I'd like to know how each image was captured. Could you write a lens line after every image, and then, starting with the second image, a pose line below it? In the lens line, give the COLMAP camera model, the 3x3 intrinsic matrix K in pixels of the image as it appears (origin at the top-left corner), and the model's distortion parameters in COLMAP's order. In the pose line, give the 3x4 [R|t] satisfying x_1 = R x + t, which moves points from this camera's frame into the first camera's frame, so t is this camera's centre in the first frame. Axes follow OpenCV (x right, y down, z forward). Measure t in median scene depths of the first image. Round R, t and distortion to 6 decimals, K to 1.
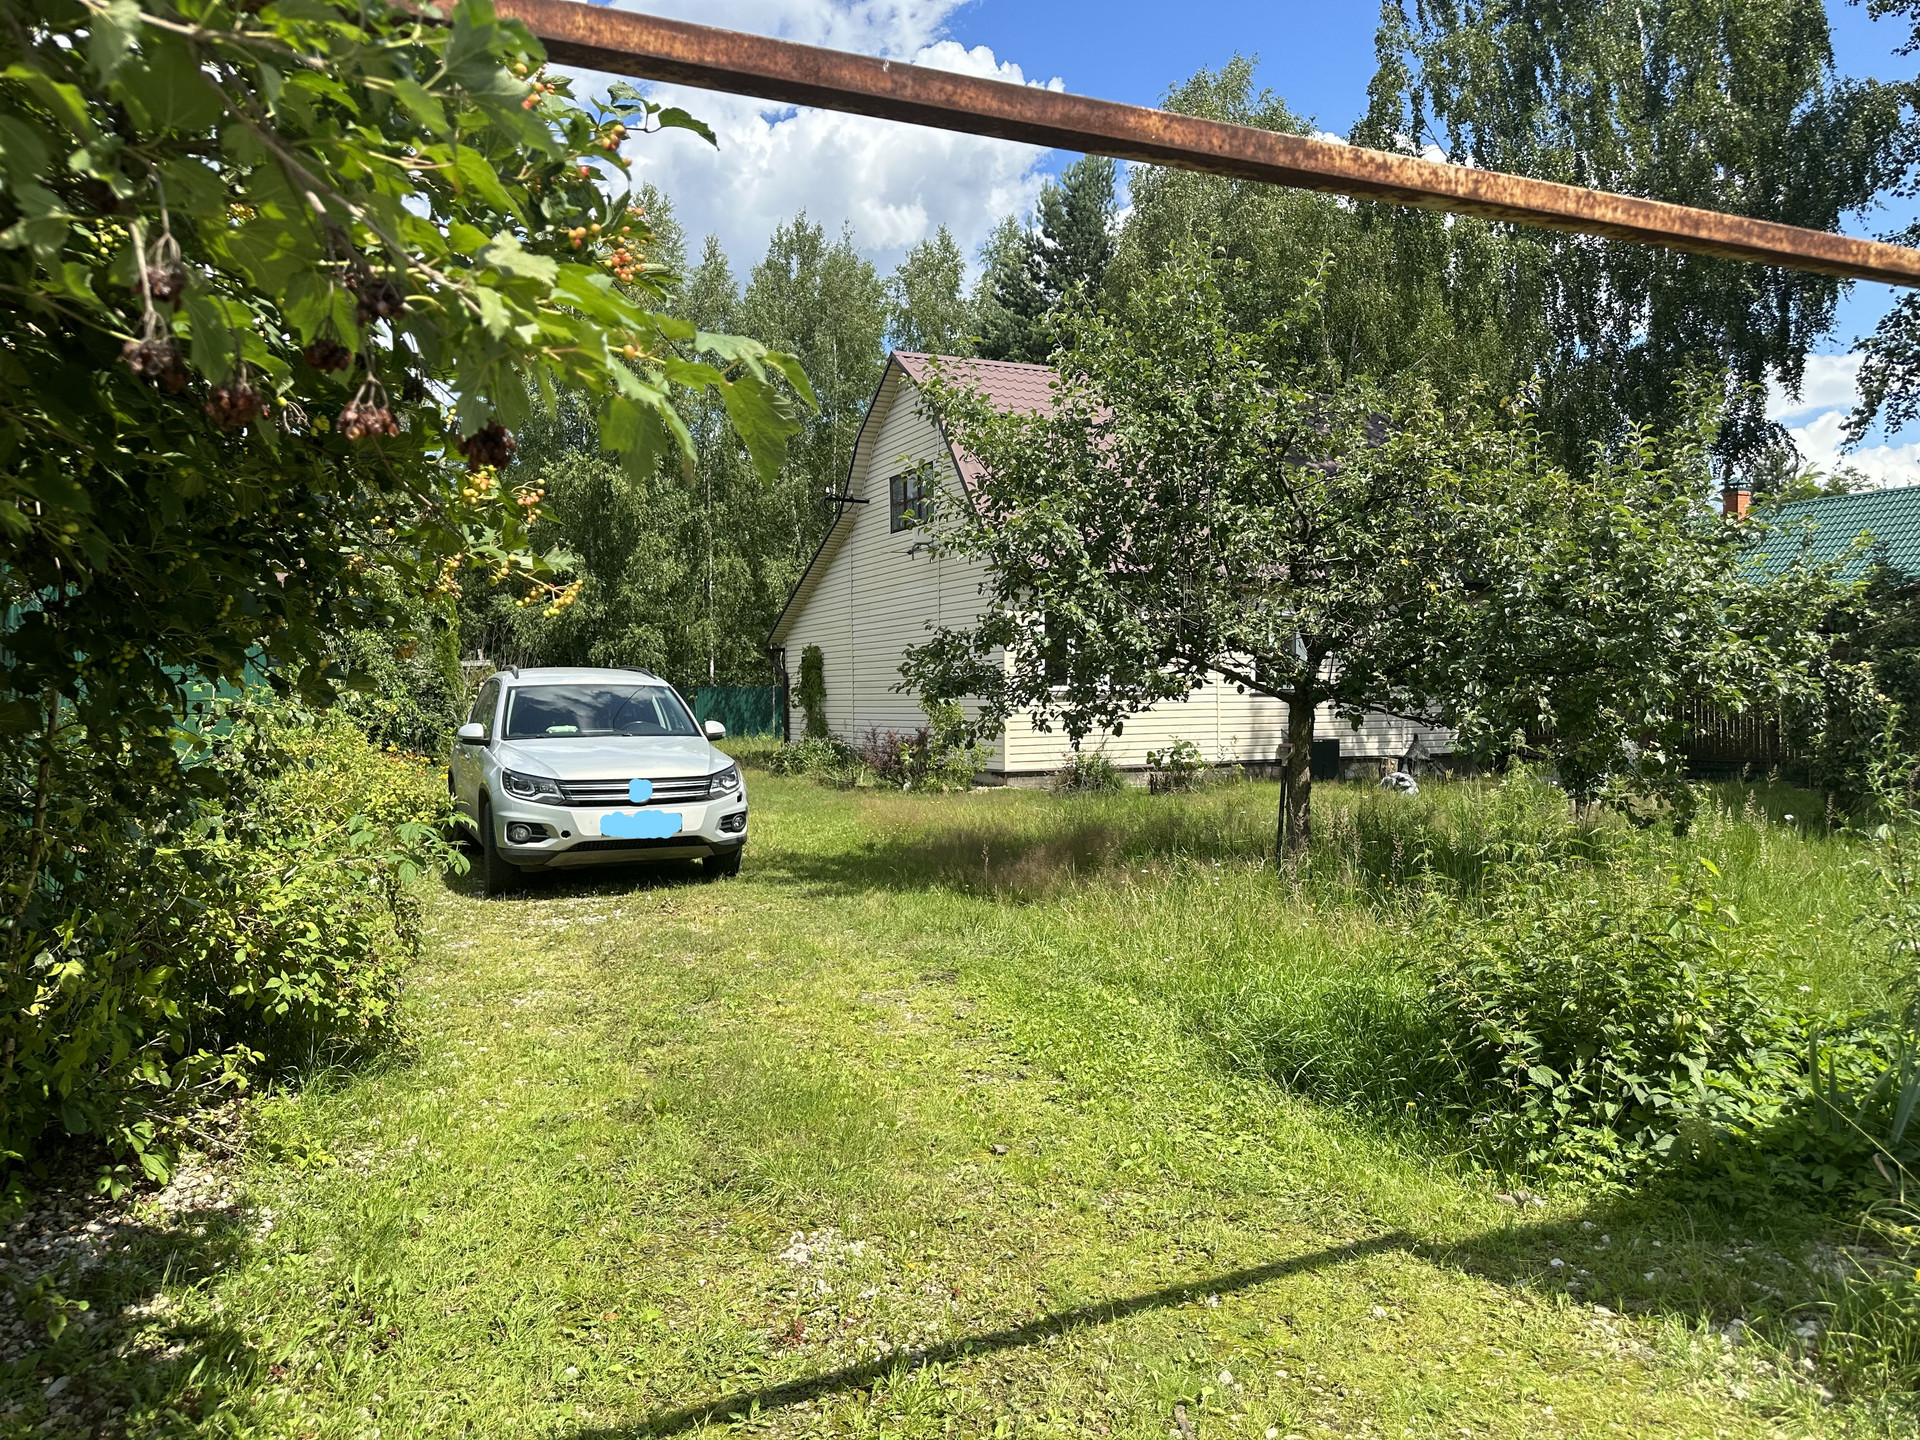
lens RADIAL K [[1392.4, 0, 900.7], [0, 1392.4, 727.5], [0, 0, 1]] dist [-0.015840, 0.003752]
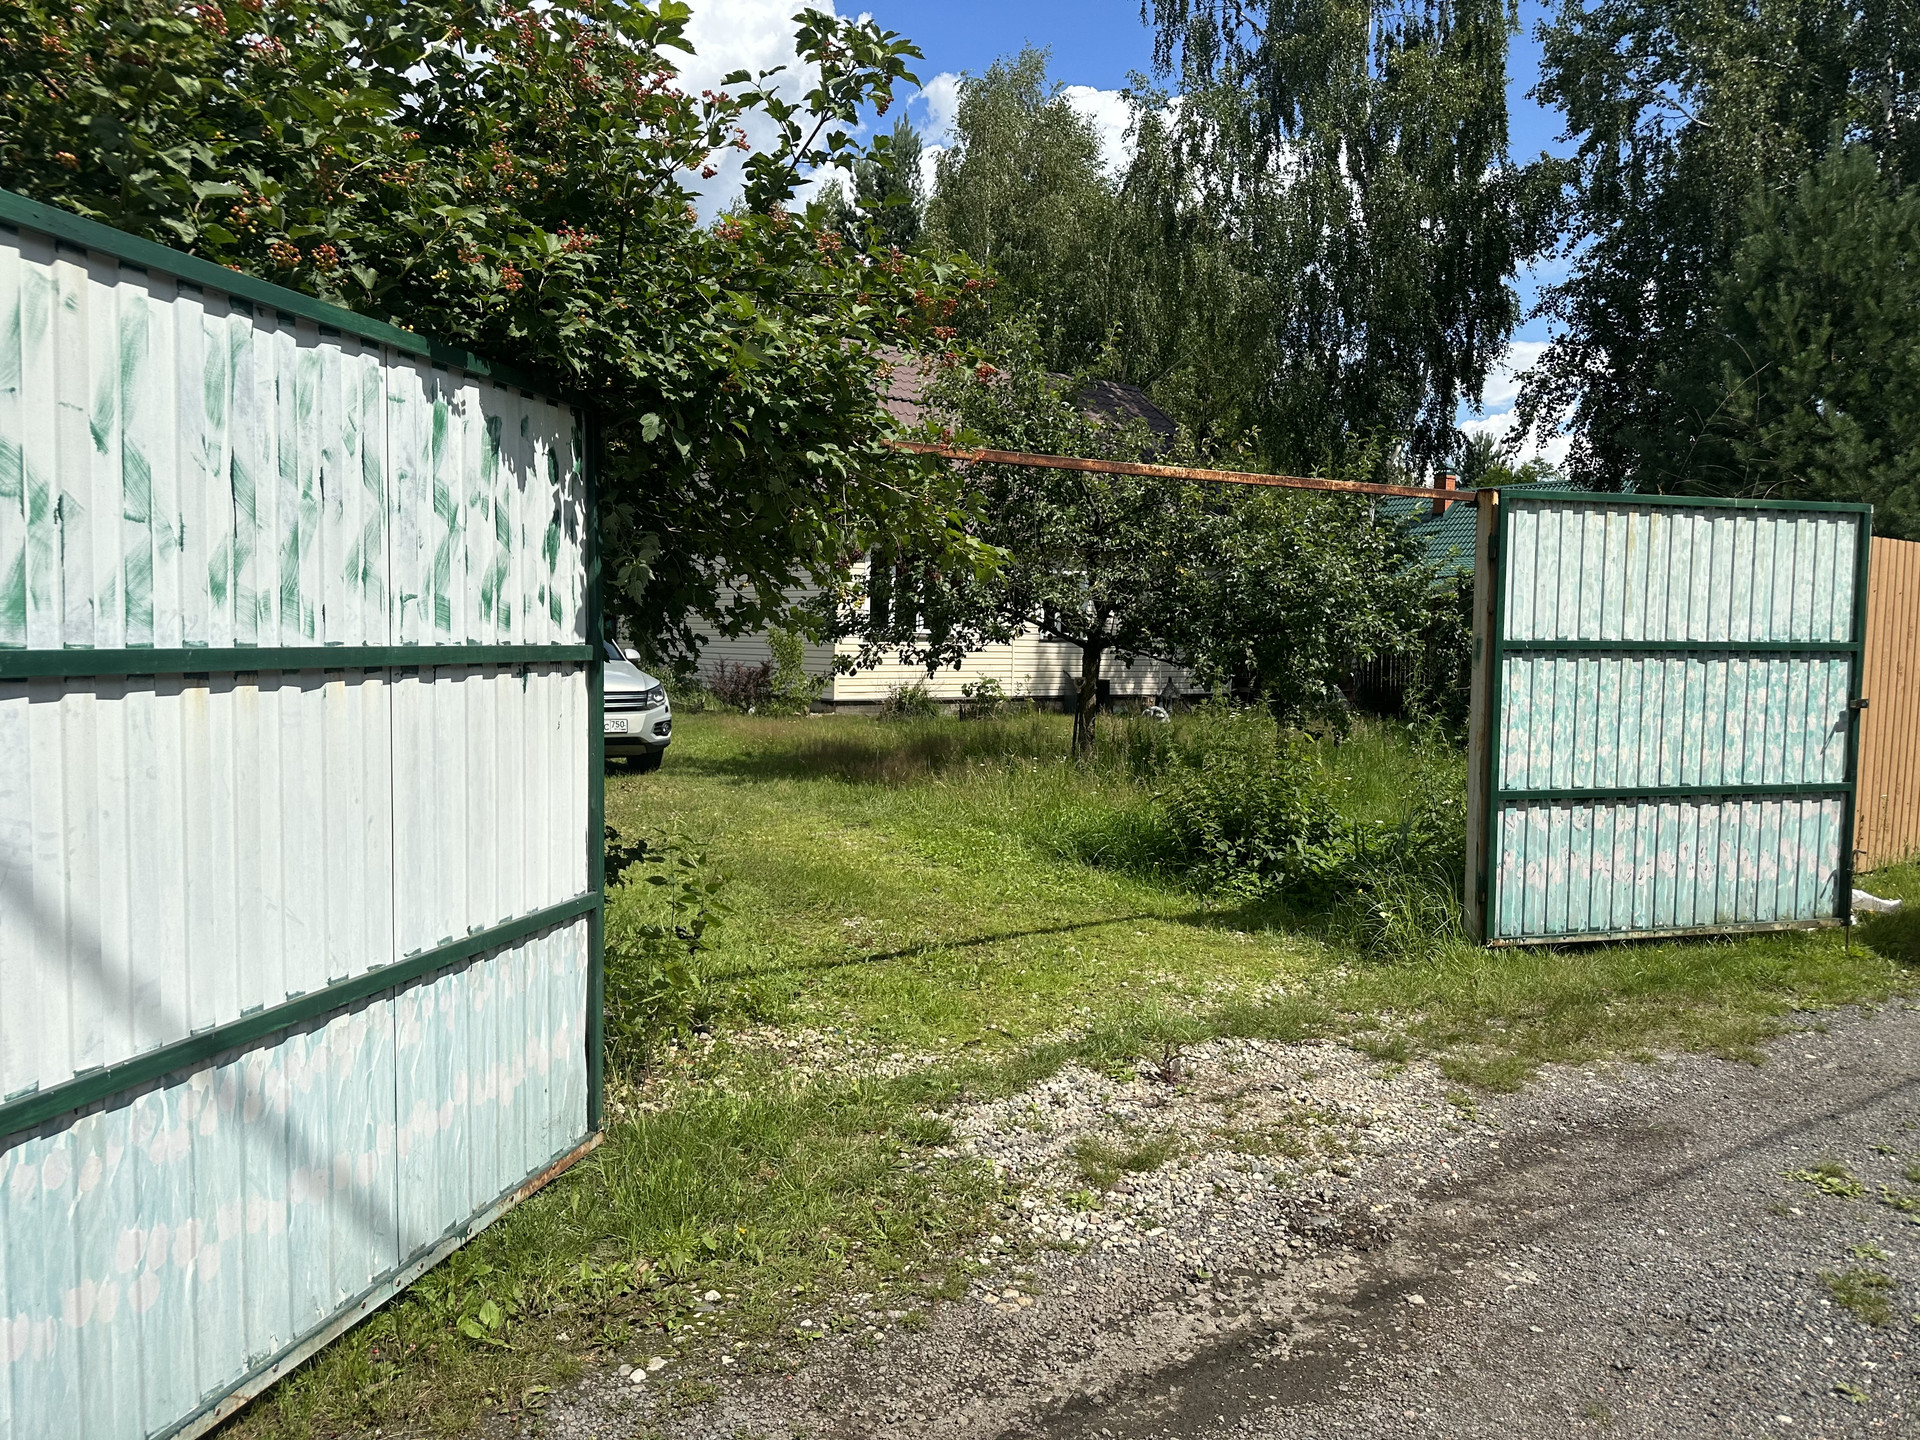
lens RADIAL K [[1392.4, 0, 940.5], [0, 1392.4, 728.6], [0, 0, 1]] dist [-0.015840, 0.003752]
pose [[0.981746, 0.017175, 0.189419, -0.122118], [-0.025432, 0.998825, 0.041251, 0.009255], [-0.188487, -0.045315, 0.981030, -0.342063]]
